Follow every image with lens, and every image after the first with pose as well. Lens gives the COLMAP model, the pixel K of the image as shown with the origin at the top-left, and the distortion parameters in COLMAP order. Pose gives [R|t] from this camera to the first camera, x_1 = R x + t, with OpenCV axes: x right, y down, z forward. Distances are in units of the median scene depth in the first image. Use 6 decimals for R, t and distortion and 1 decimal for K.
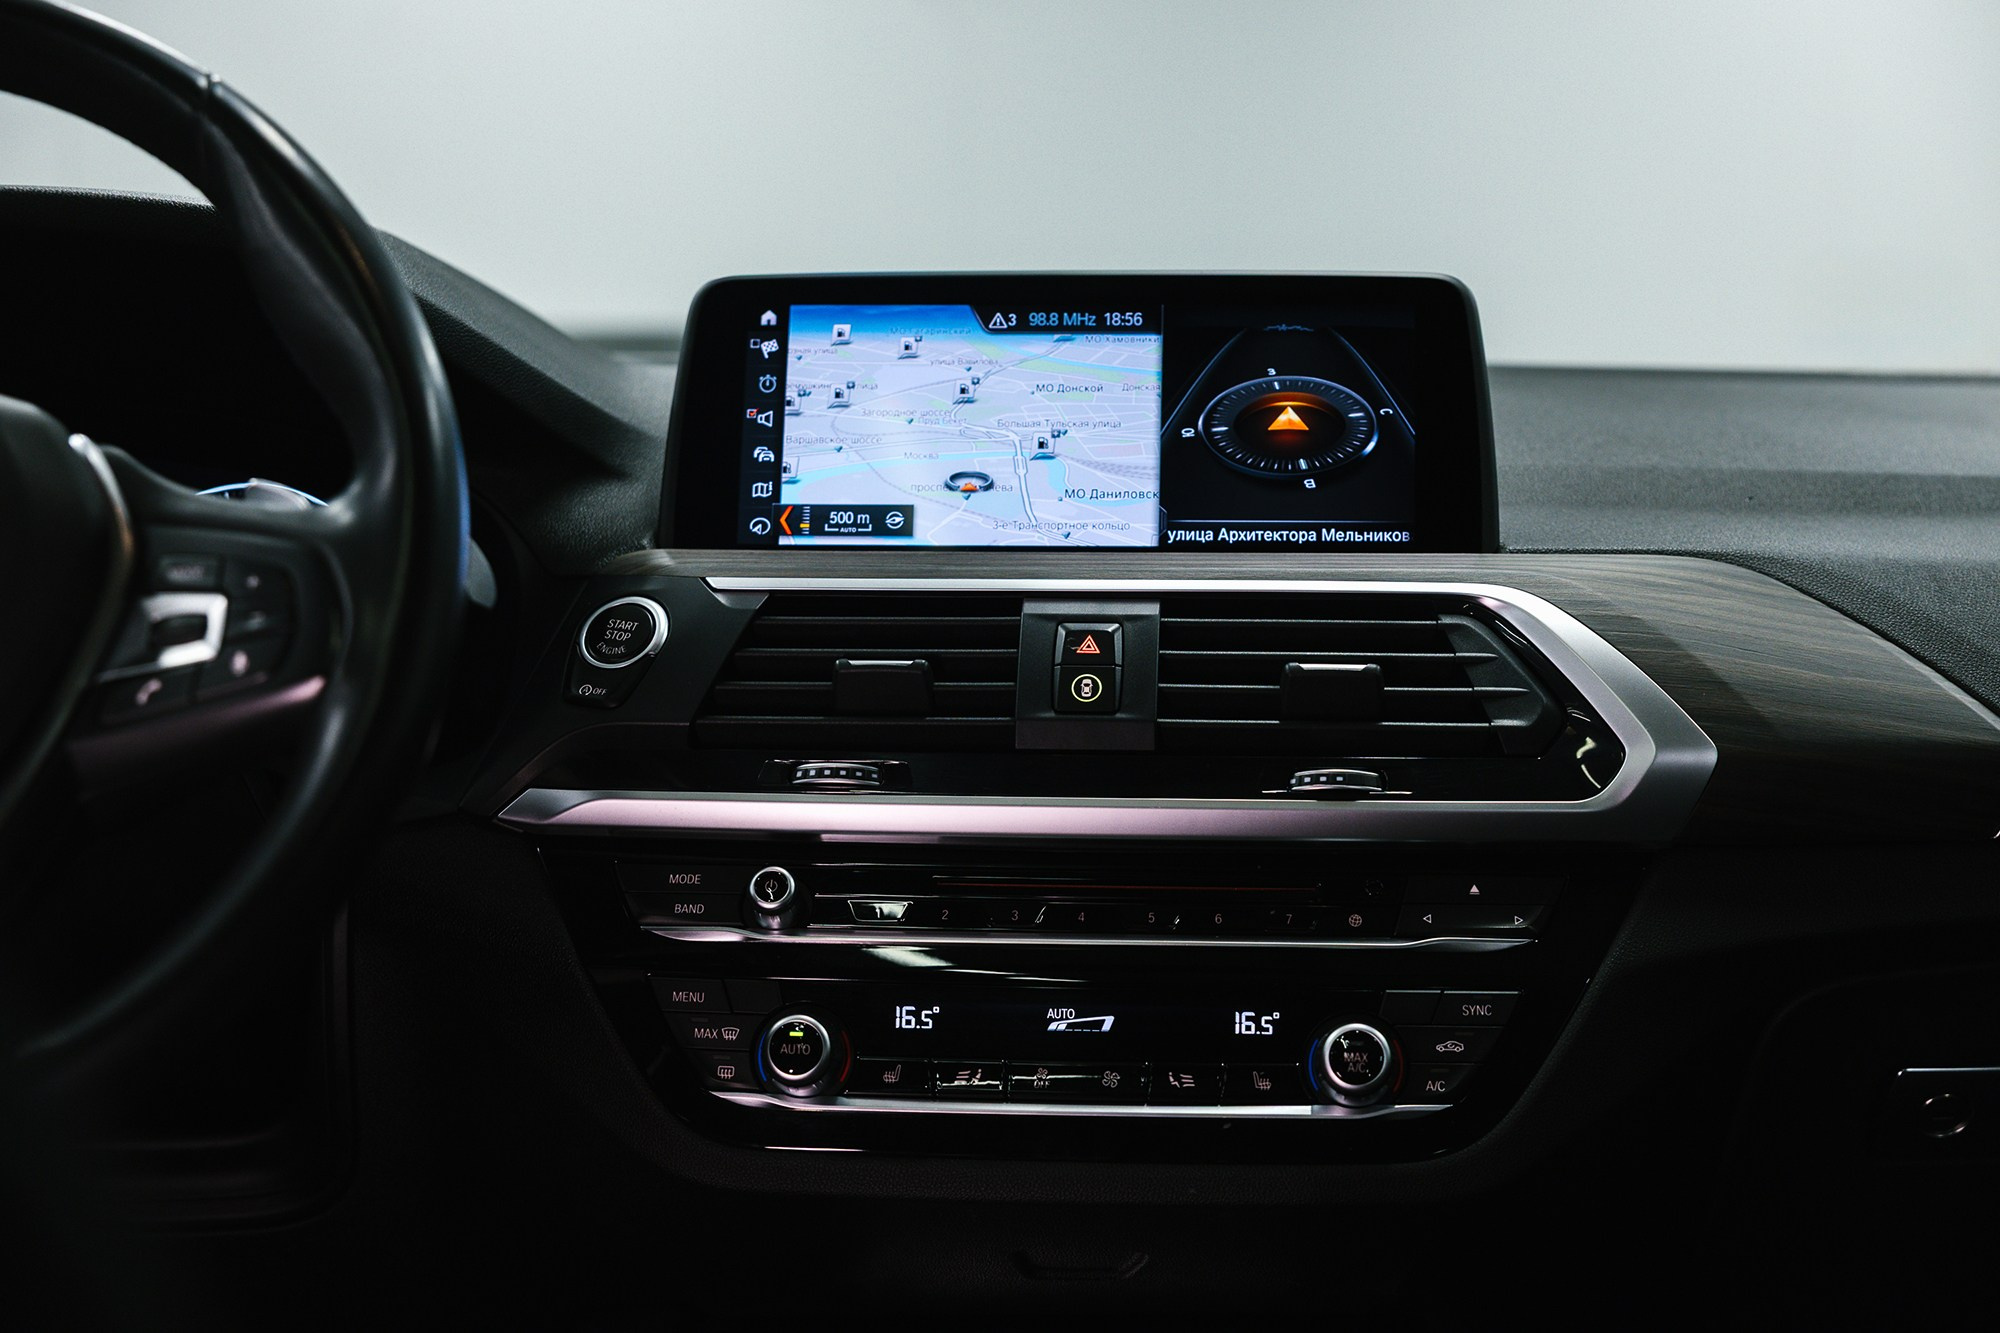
lens RADIAL K [[3237.8, 0, 993.3], [0, 3237.8, 683.9], [0, 0, 1]] dist [0.032484, 0.000000]
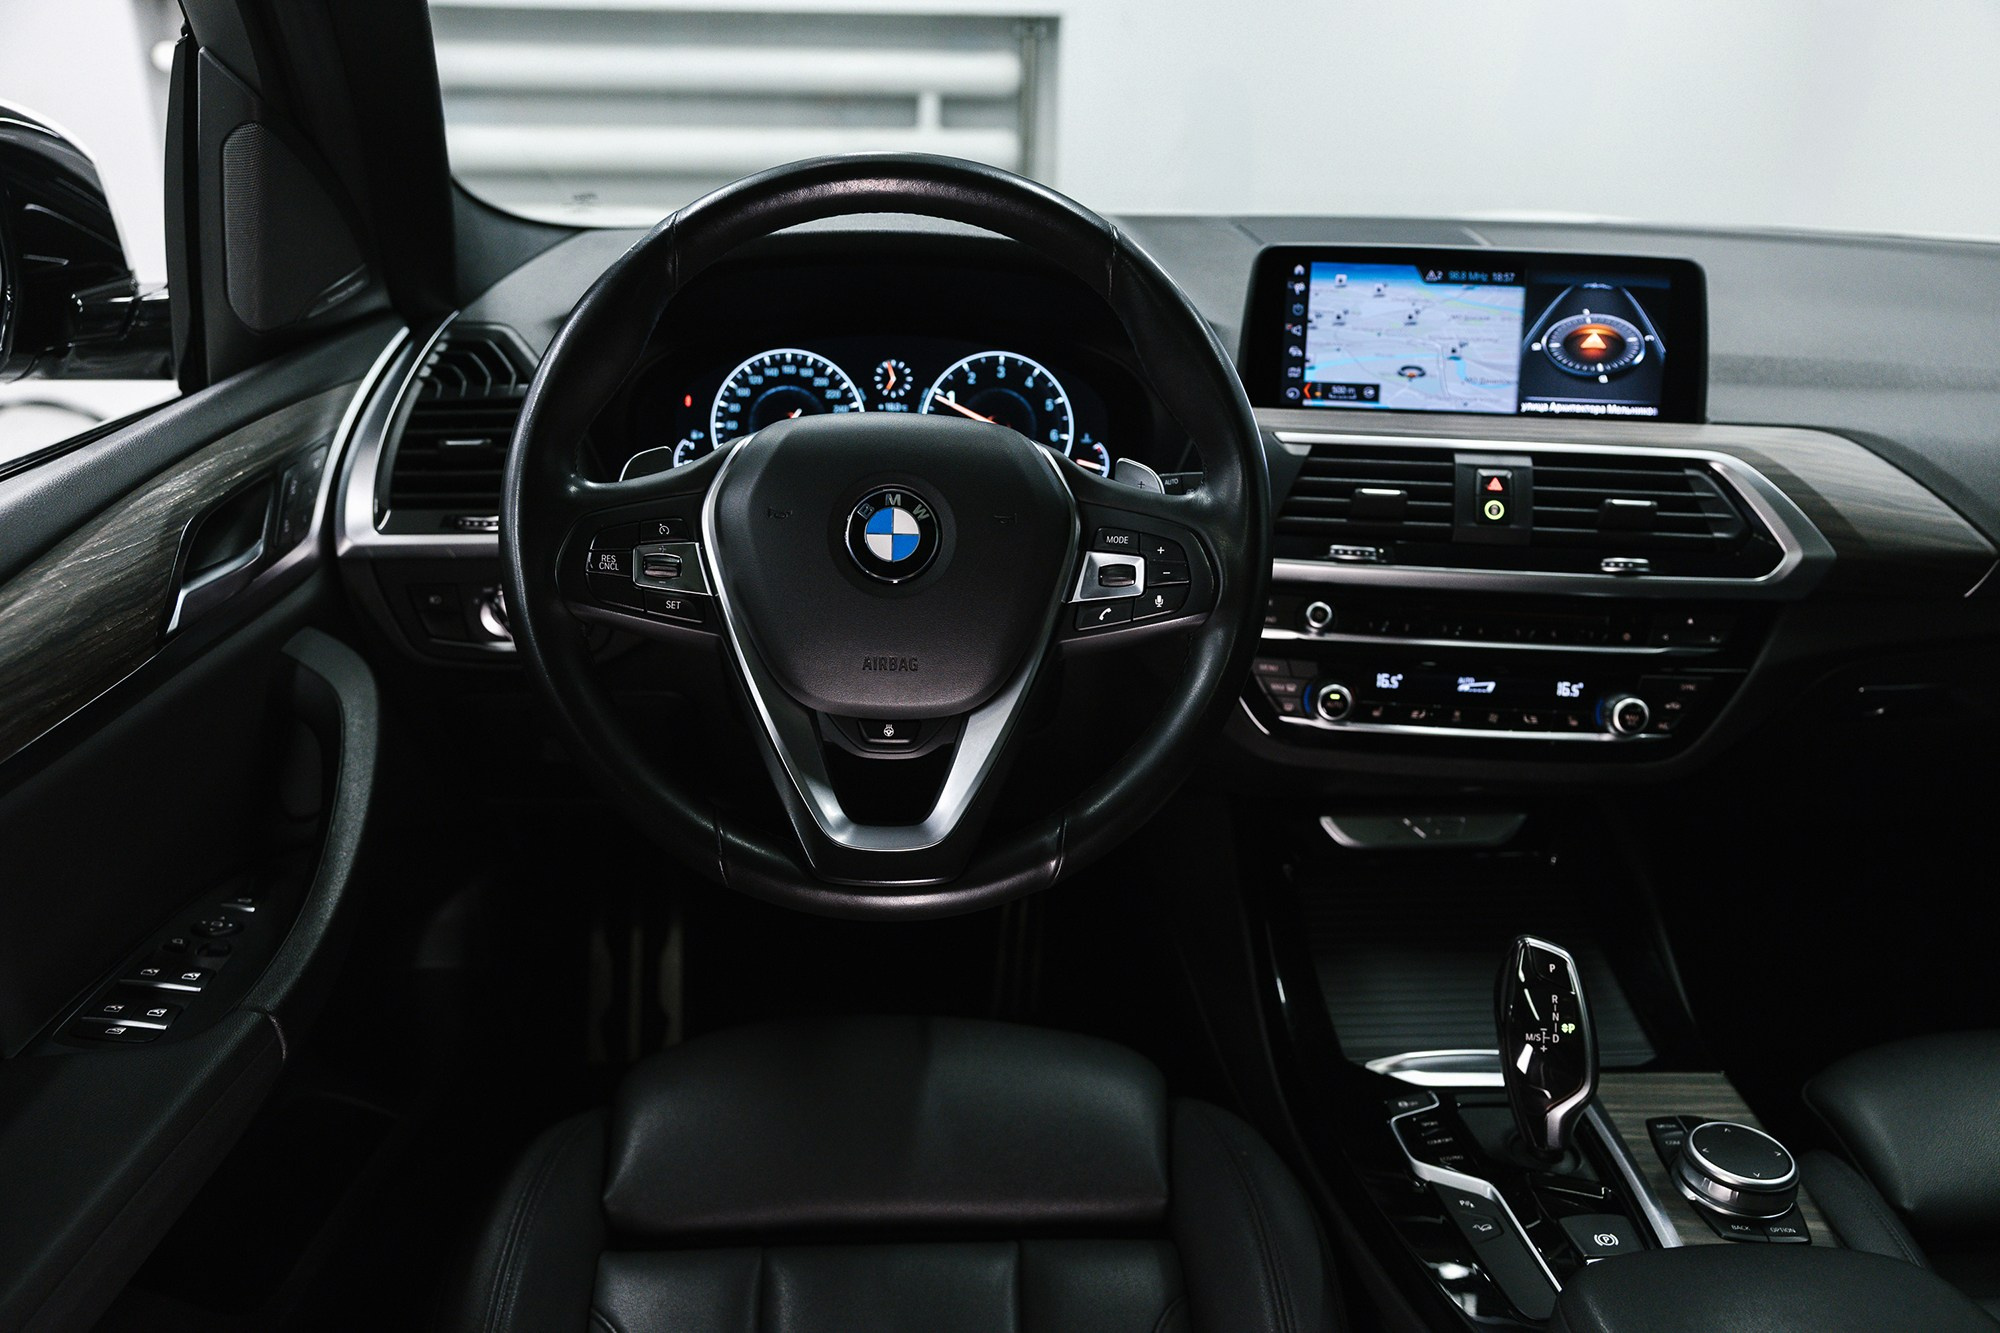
lens RADIAL K [[1538.3, 0, 994.7], [0, 1538.3, 675.3], [0, 0, 1]] dist [-0.037058, 0.025938]
pose [[0.999926, 0.008533, 0.008723, -0.261404], [-0.010958, 0.942454, 0.334157, -0.197540], [-0.005369, -0.334228, 0.942477, 0.150991]]
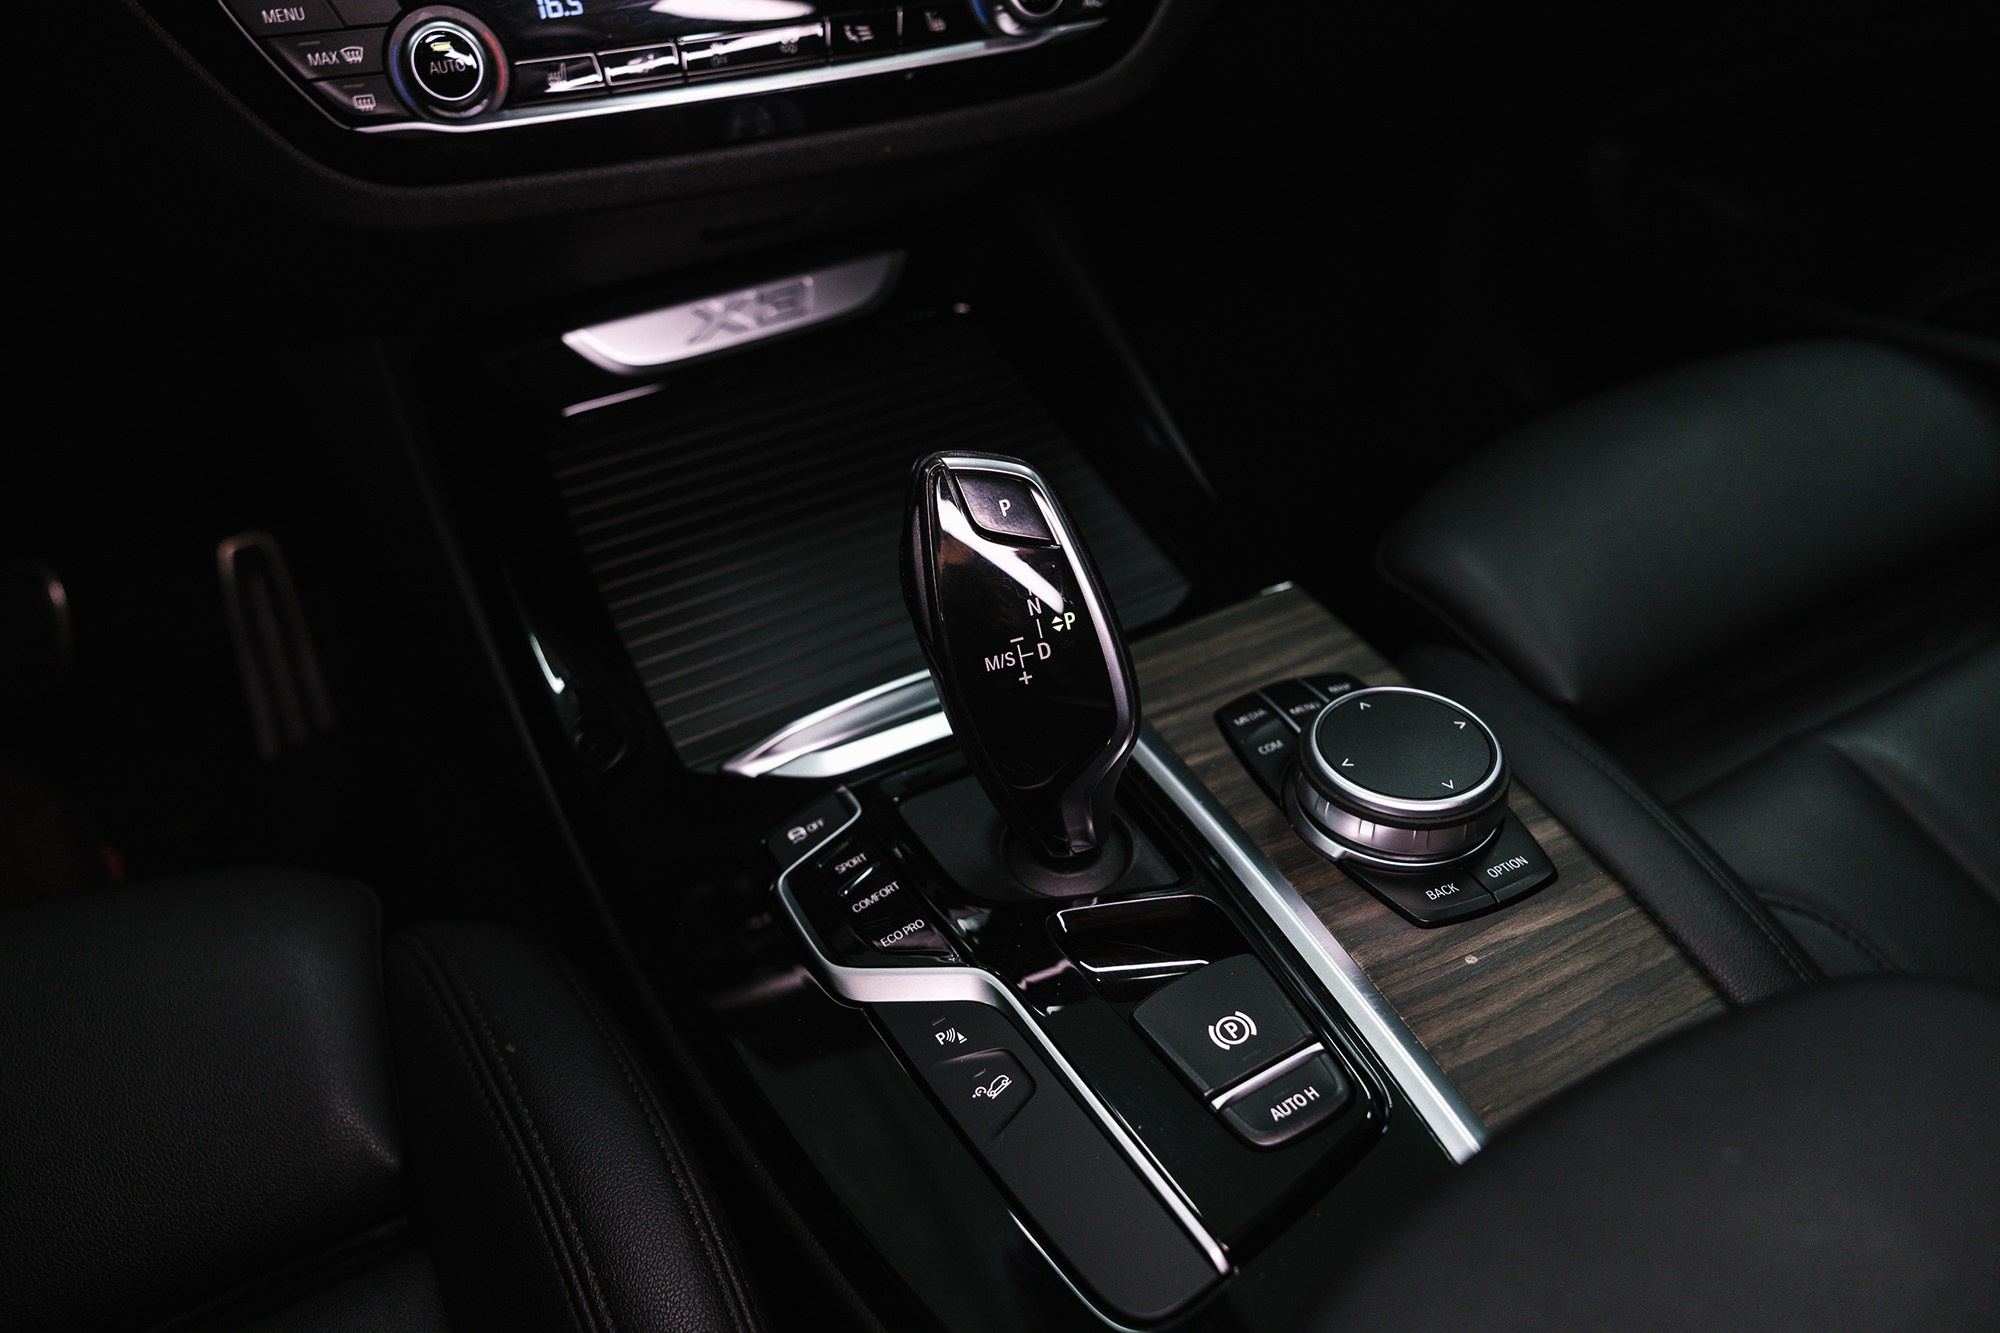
lens RADIAL K [[1343.2, 0, 1000.6], [0, 1343.2, 663.3], [0, 0, 1]] dist [0.006648, -0.001505]
pose [[0.900597, -0.305403, 0.309280, -0.085651], [0.063628, 0.796520, 0.601255, 0.031282], [-0.429973, -0.521809, 0.736776, 0.567671]]
